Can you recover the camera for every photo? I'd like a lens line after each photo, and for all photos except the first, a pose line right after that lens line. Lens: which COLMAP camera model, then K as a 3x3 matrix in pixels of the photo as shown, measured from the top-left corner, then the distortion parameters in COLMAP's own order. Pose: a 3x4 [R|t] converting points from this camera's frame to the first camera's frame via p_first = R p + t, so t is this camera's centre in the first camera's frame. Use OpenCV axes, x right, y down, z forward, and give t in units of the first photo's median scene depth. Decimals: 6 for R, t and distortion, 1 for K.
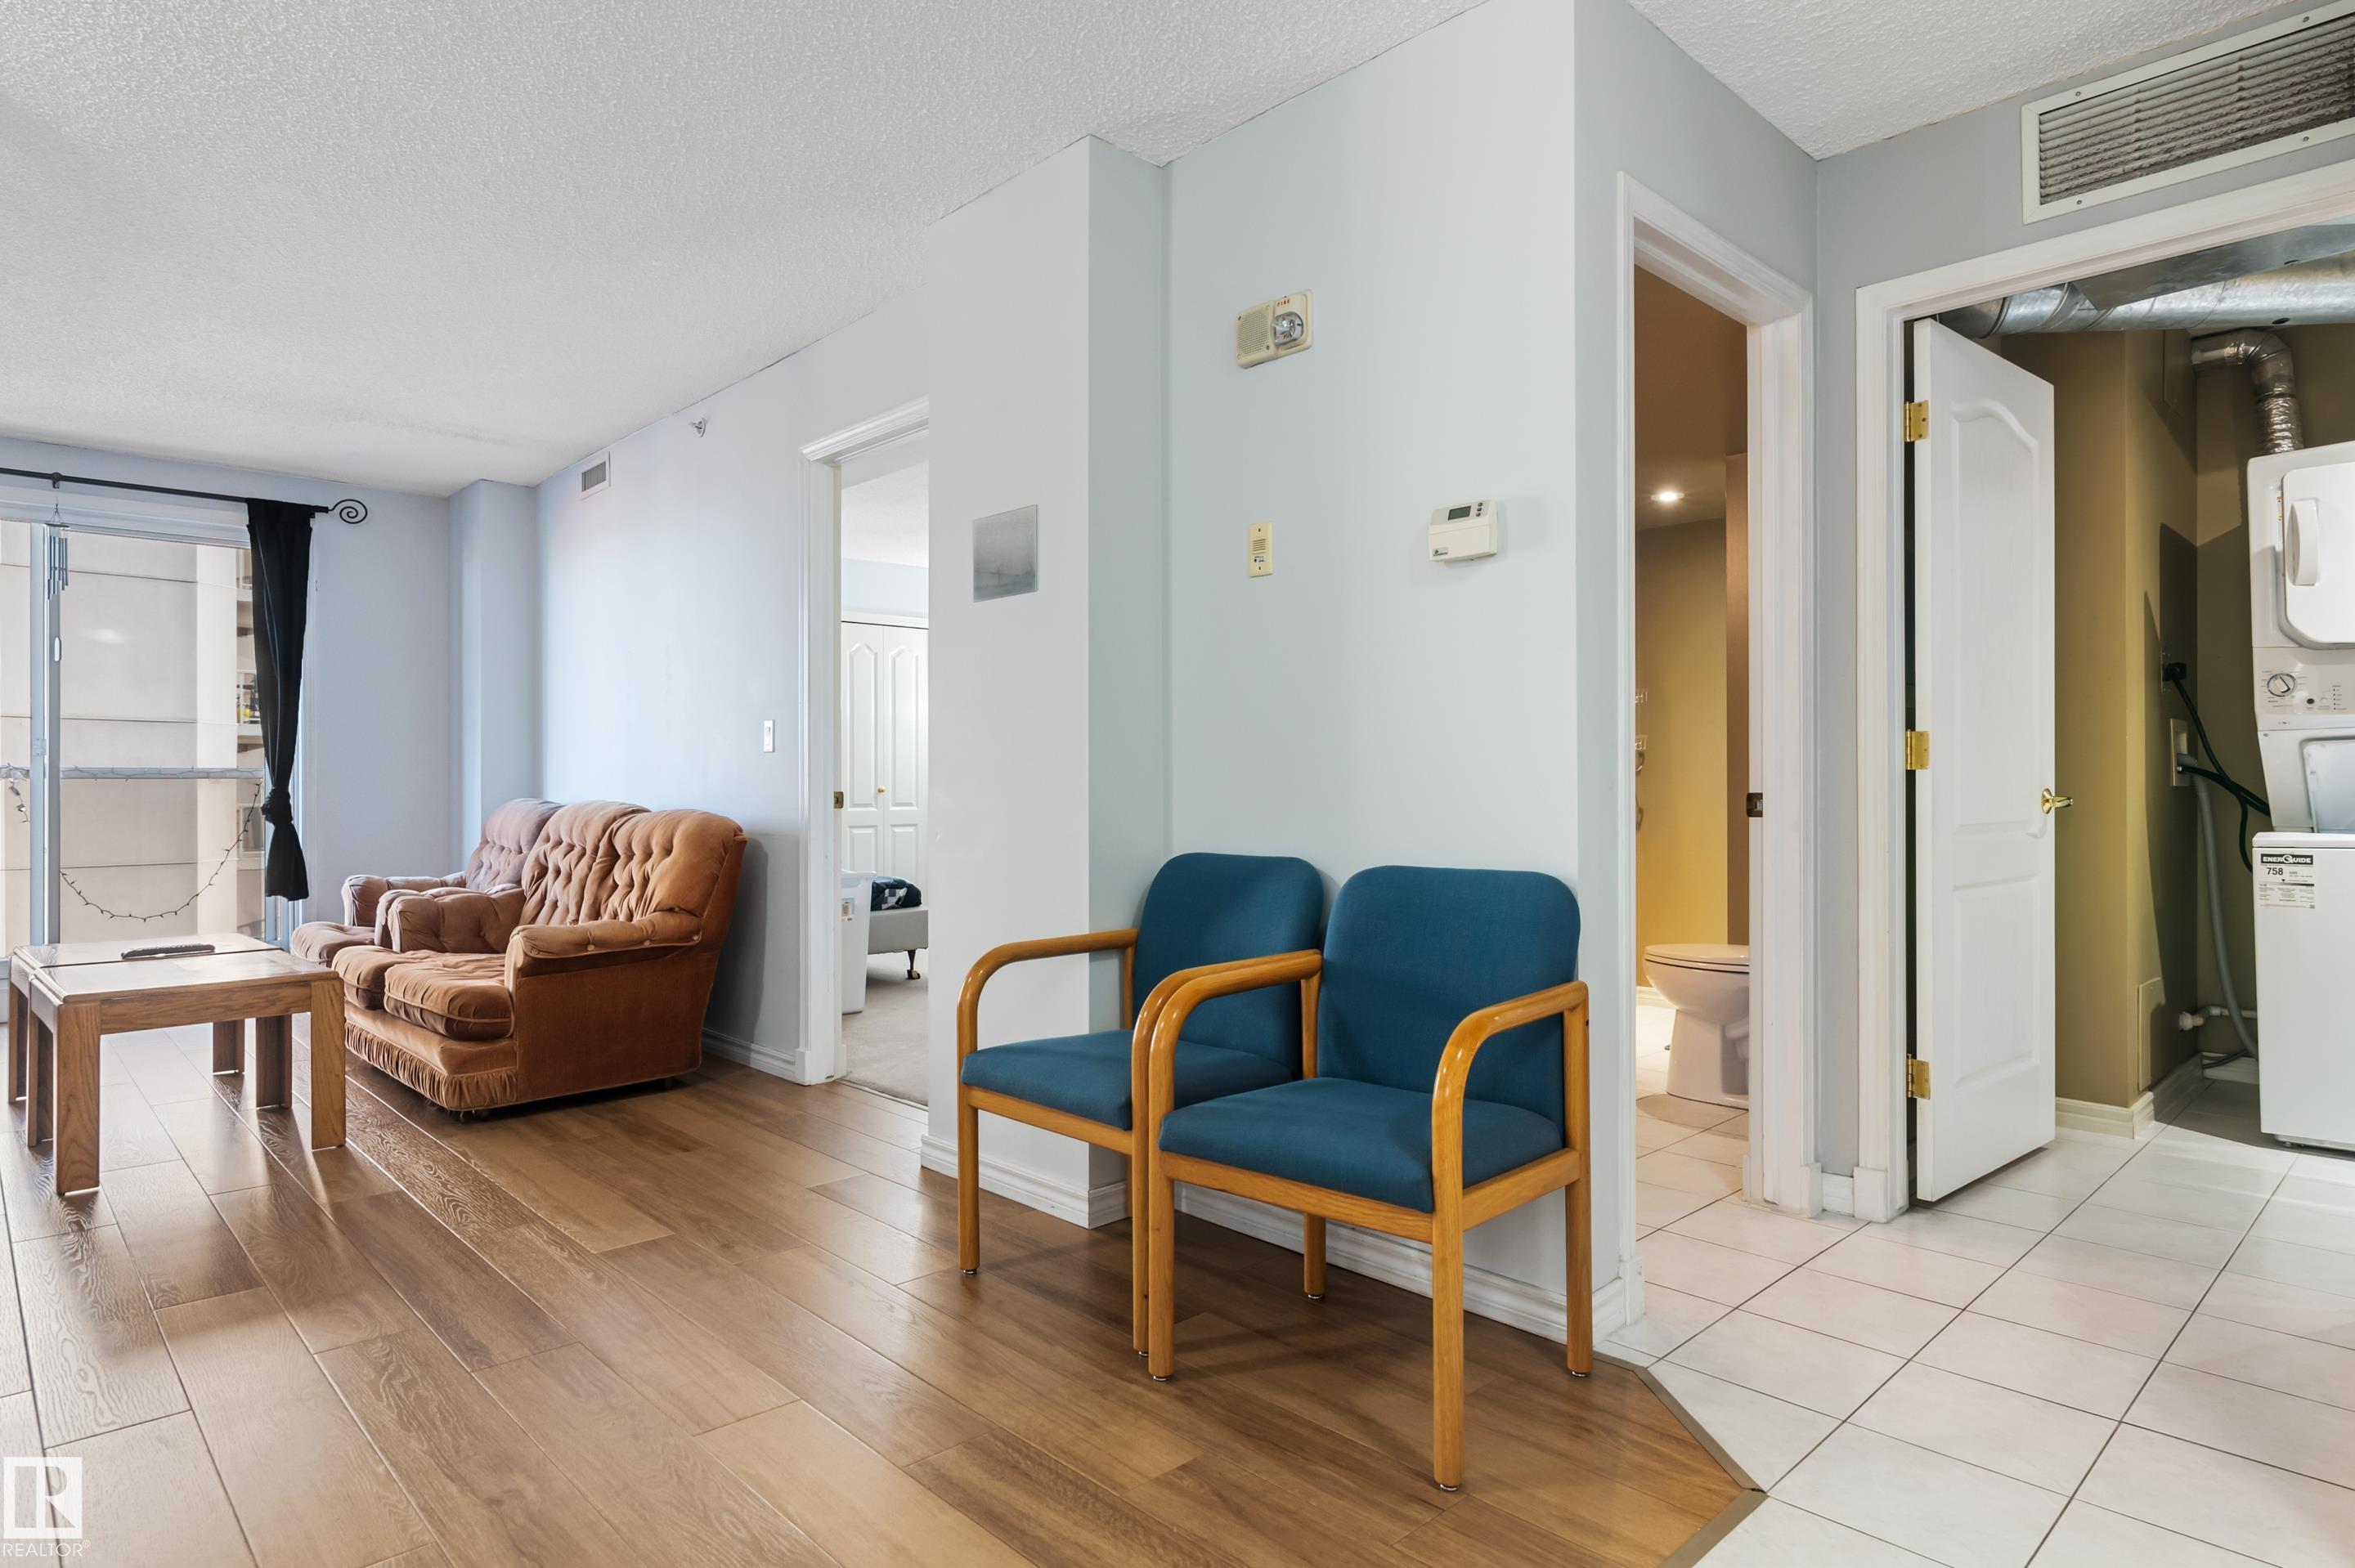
lens RADIAL K [[1321.2, 0, 1197.2], [0, 1321.2, 783.8], [0, 0, 1]] dist [-0.011623, 0.006099]
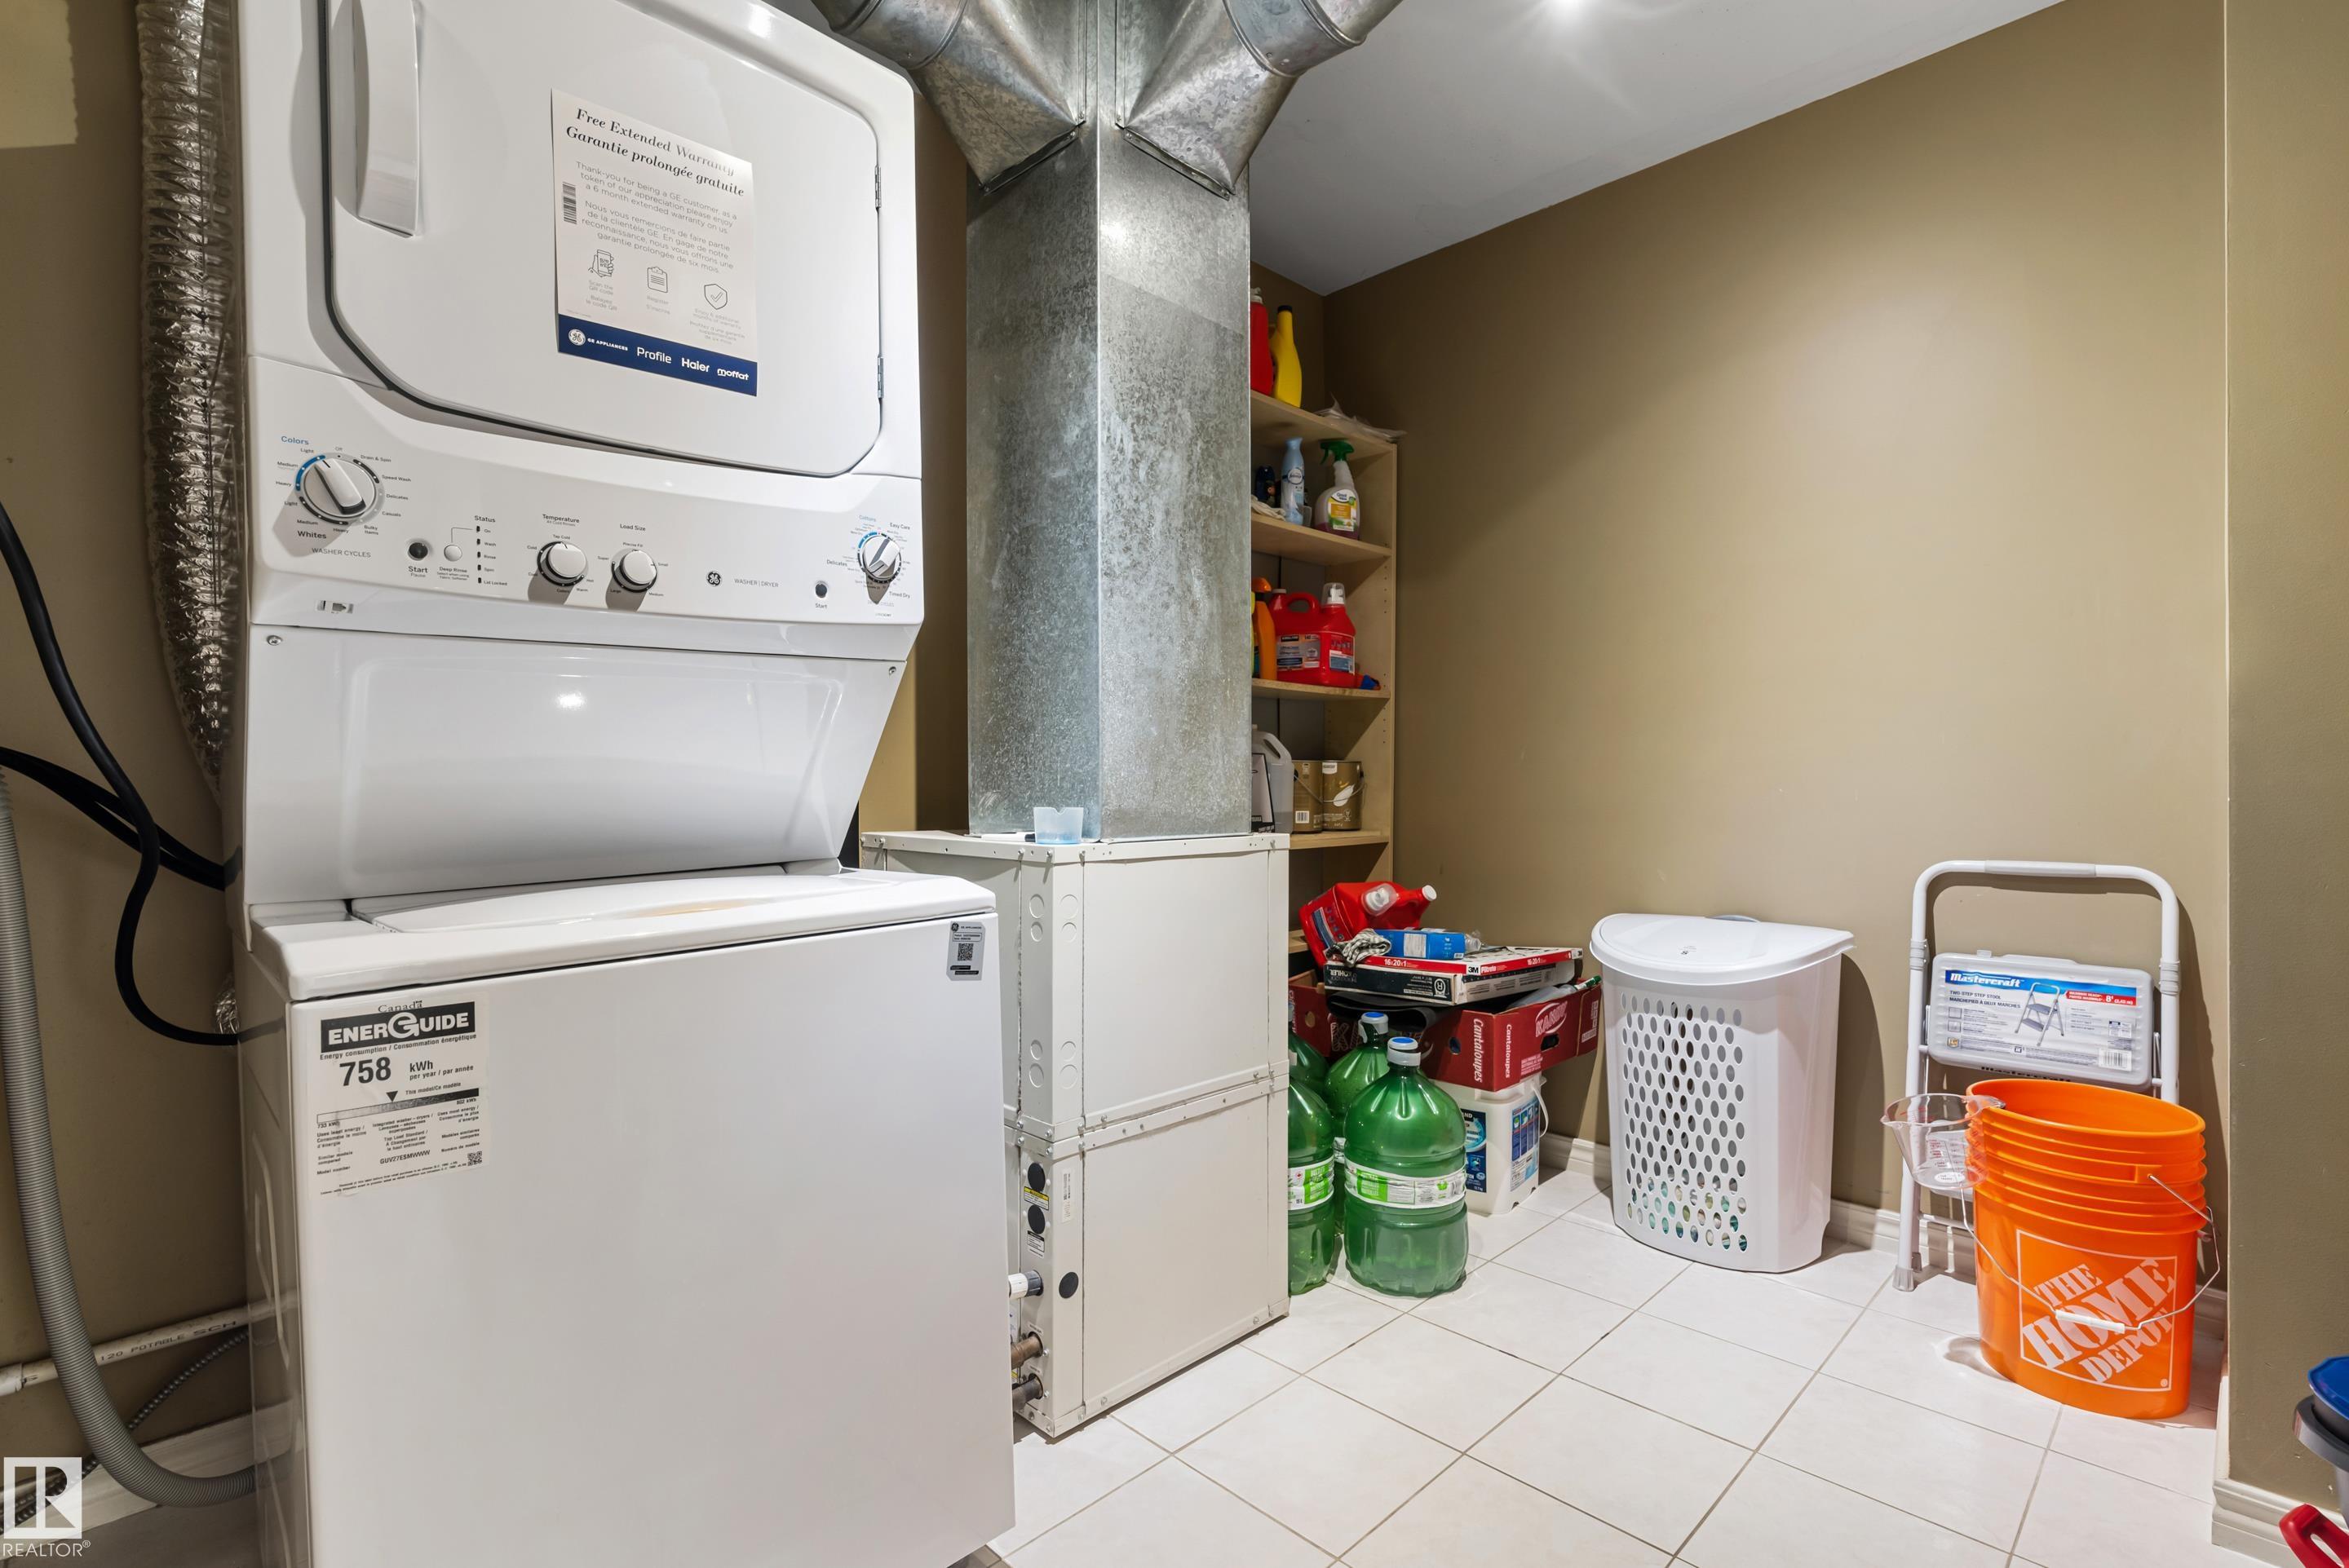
lens RADIAL K [[1092.9, 0, 1174.5], [0, 1092.9, 781.3], [0, 0, 1]] dist [-0.013863, 0.005658]
pose [[-0.007730, 0.003239, 0.999965, 0.481318], [0.003893, 0.999987, -0.003209, 0.000417], [-0.999963, 0.003868, -0.007743, 0.692771]]
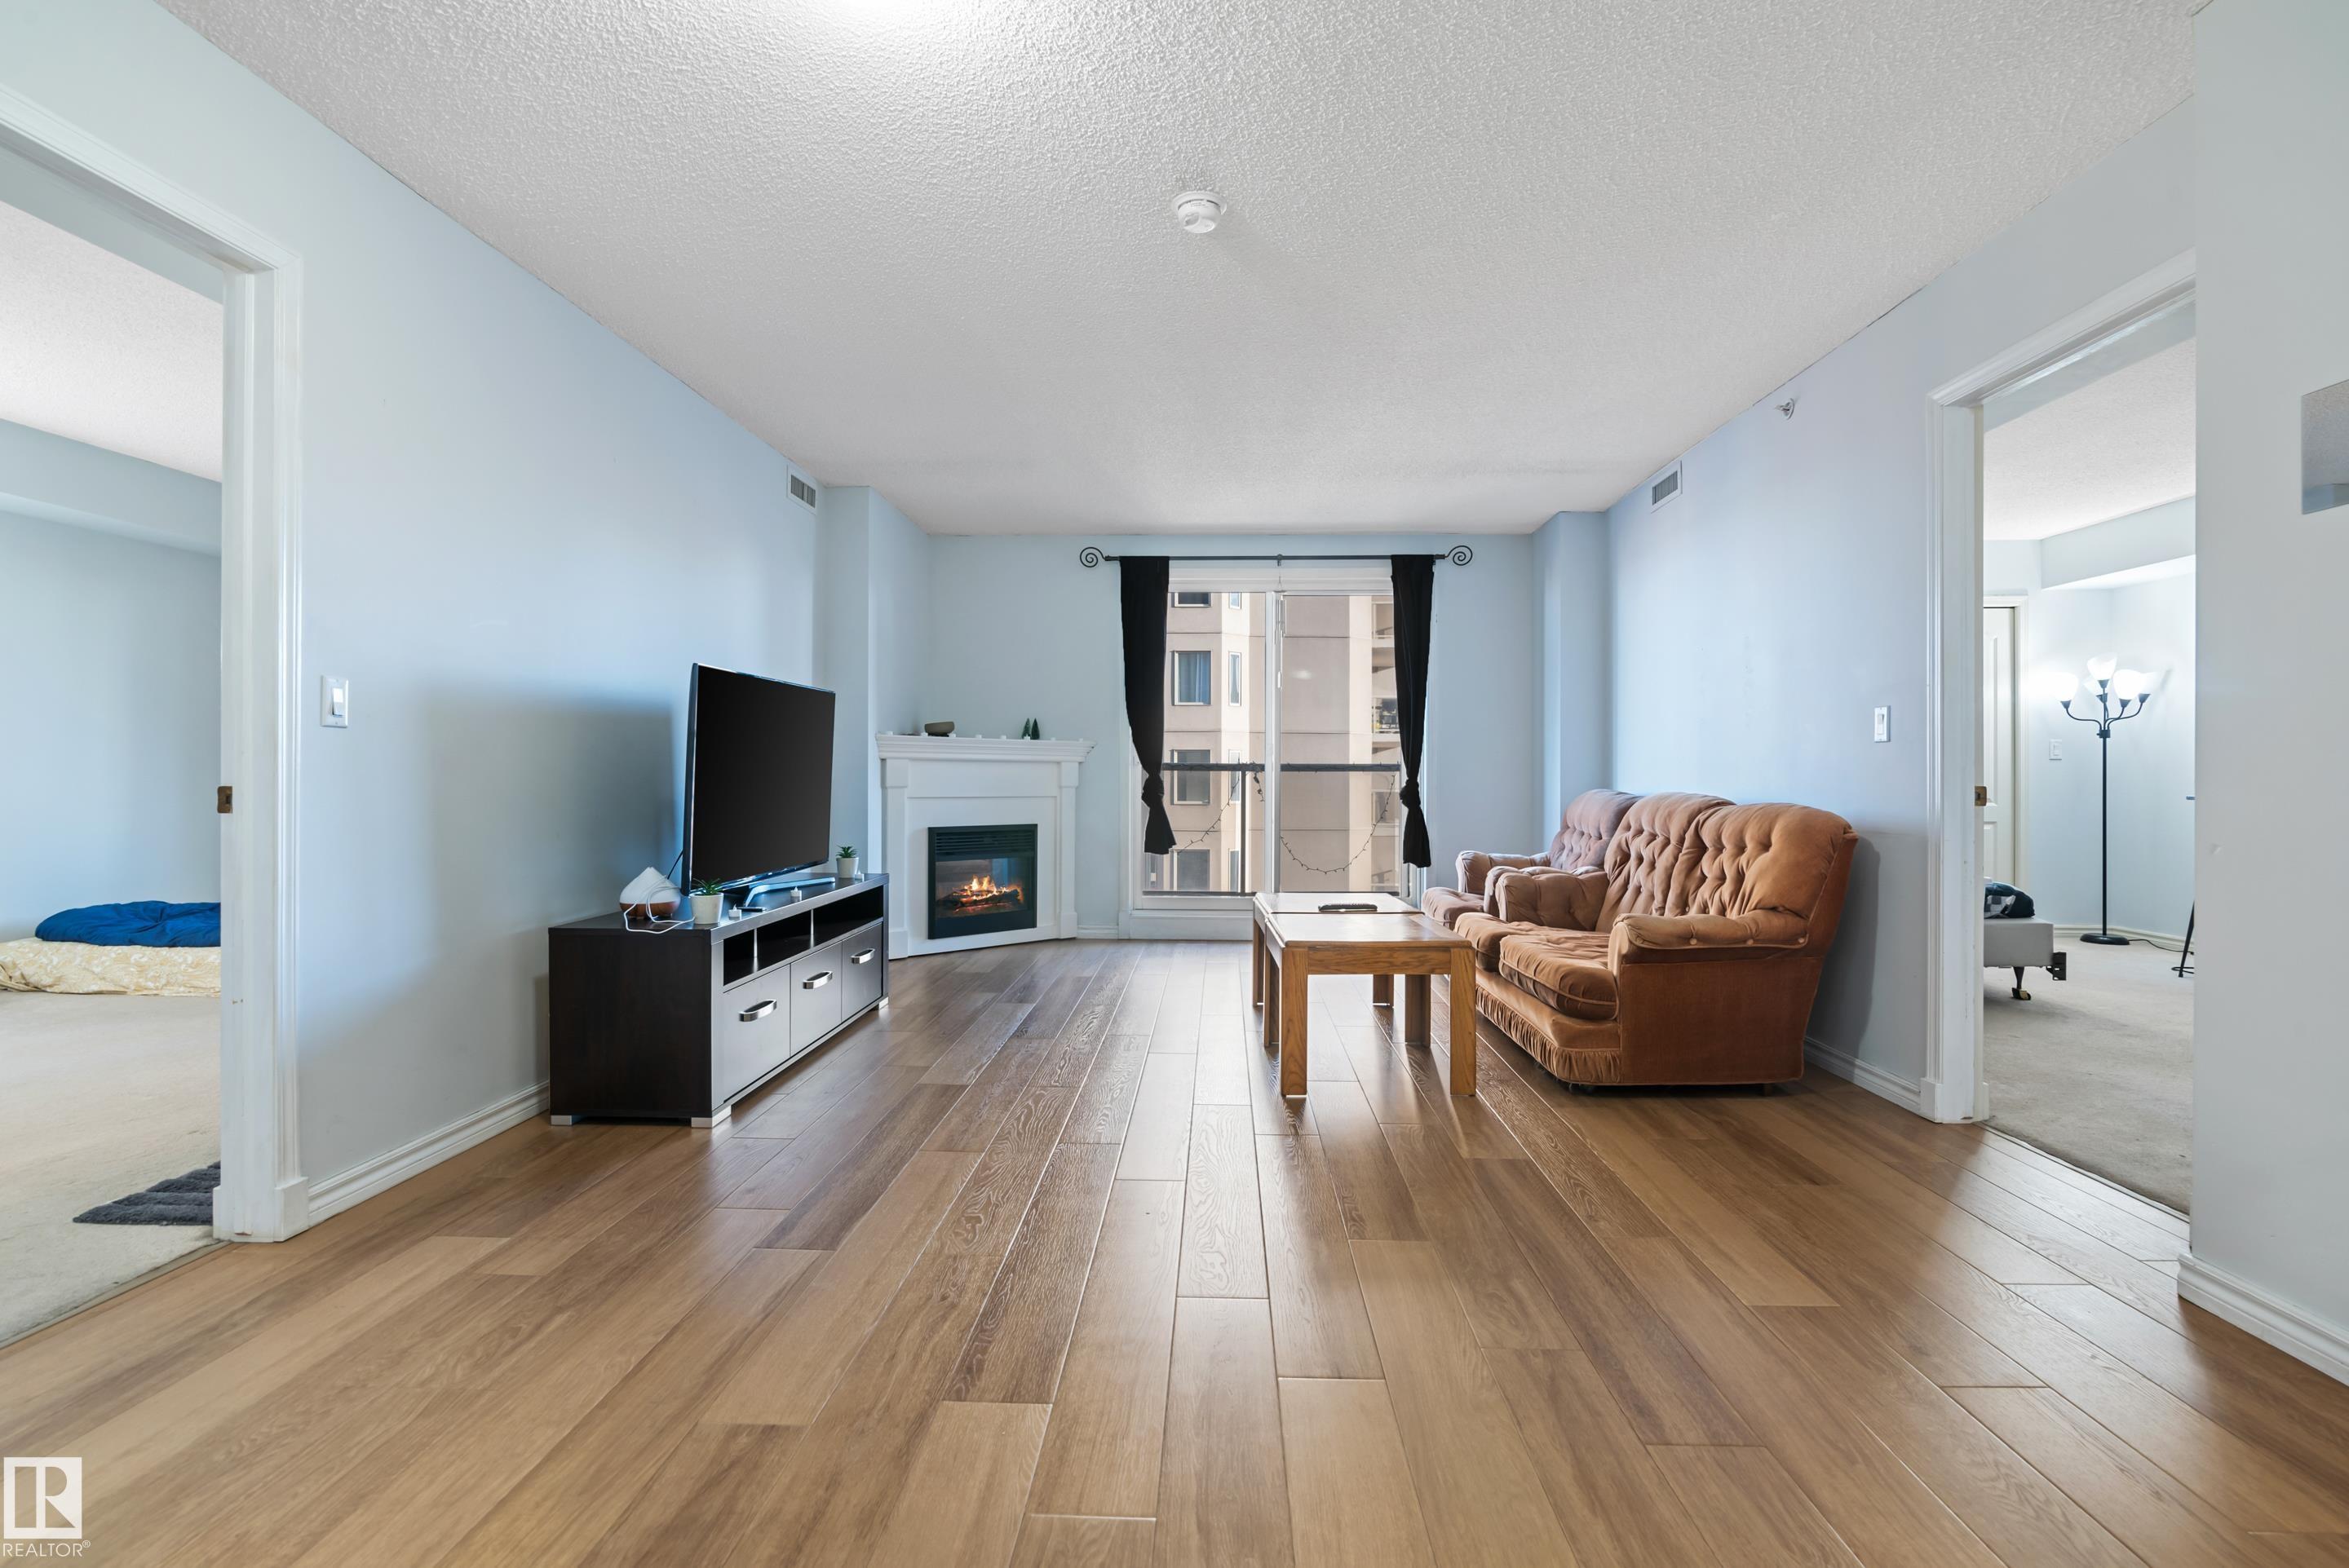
lens RADIAL K [[1092.9, 0, 1178.8], [0, 1092.9, 773.8], [0, 0, 1]] dist [-0.013863, 0.005658]
pose [[0.694582, 0.001387, -0.719412, -0.135027], [-0.003186, 0.999994, -0.001148, 0.000314], [0.719407, 0.003089, 0.694582, 0.147661]]
